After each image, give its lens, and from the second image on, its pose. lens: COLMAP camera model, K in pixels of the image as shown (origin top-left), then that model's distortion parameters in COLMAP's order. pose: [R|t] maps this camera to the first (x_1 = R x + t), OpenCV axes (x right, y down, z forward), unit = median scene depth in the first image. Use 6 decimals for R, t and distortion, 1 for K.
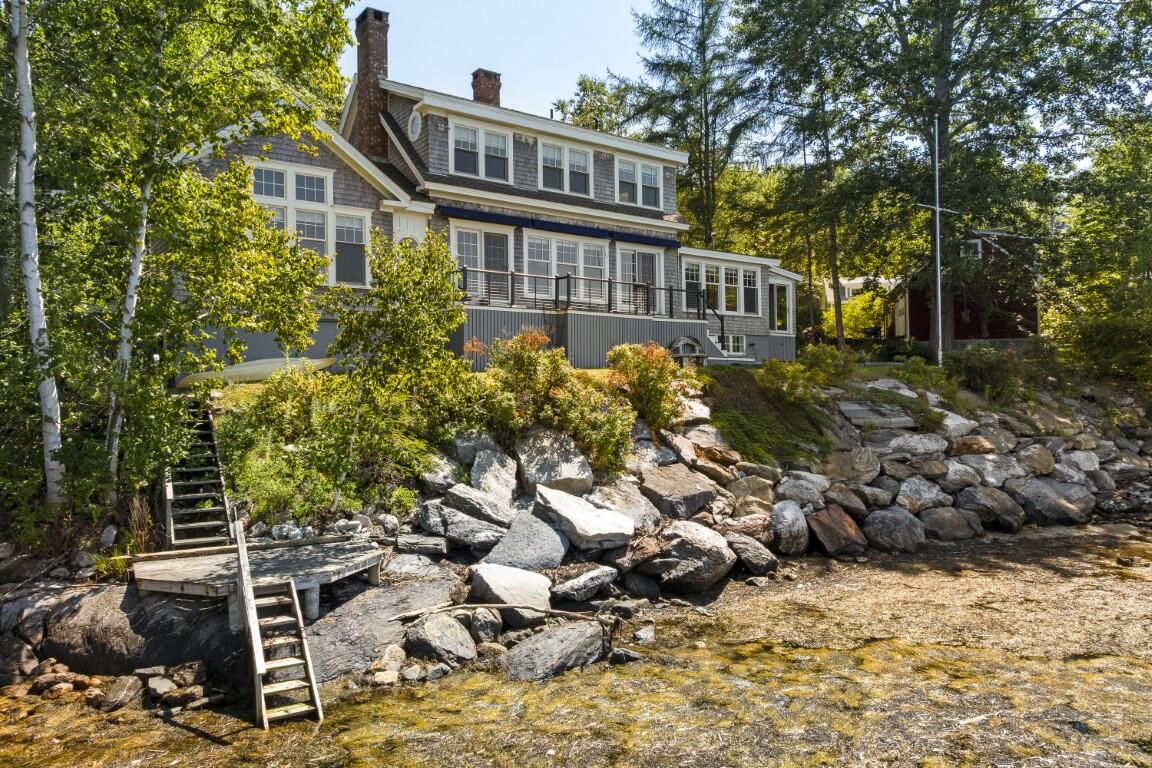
lens RADIAL K [[803.5, 0, 565.9], [0, 803.5, 414.5], [0, 0, 1]] dist [-0.012198, 0.009885]
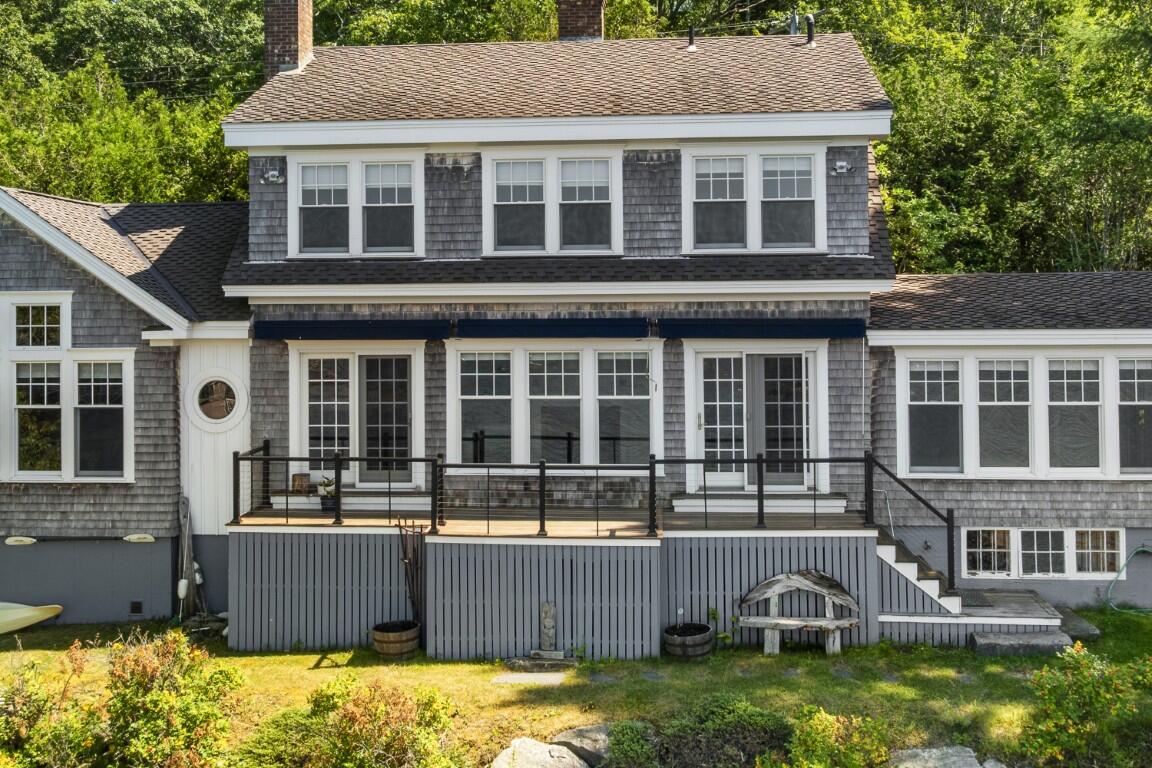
lens RADIAL K [[1354.3, 0, 564.6], [0, 1354.3, 309.7], [0, 0, 1]] dist [-0.004747, 0.000000]
pose [[0.747108, 0.008049, -0.664654, 0.586597], [-0.012775, 0.999916, -0.002250, -0.256668], [0.664580, 0.010172, 0.747148, 0.423965]]
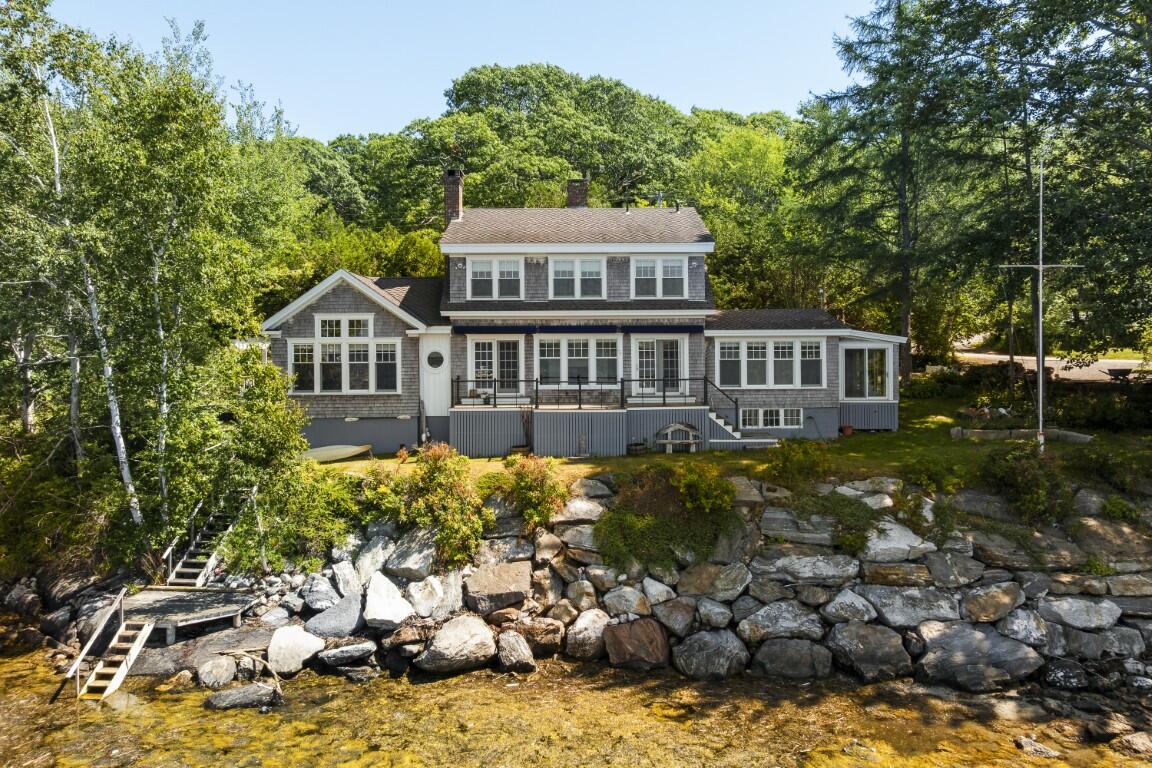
lens RADIAL K [[803.5, 0, 575.0], [0, 803.5, 371.5], [0, 0, 1]] dist [-0.012198, 0.009885]
pose [[0.809642, 0.026480, -0.586327, 0.742139], [-0.013852, 0.999566, 0.026015, -0.213133], [0.586761, -0.012941, 0.809657, 0.042023]]
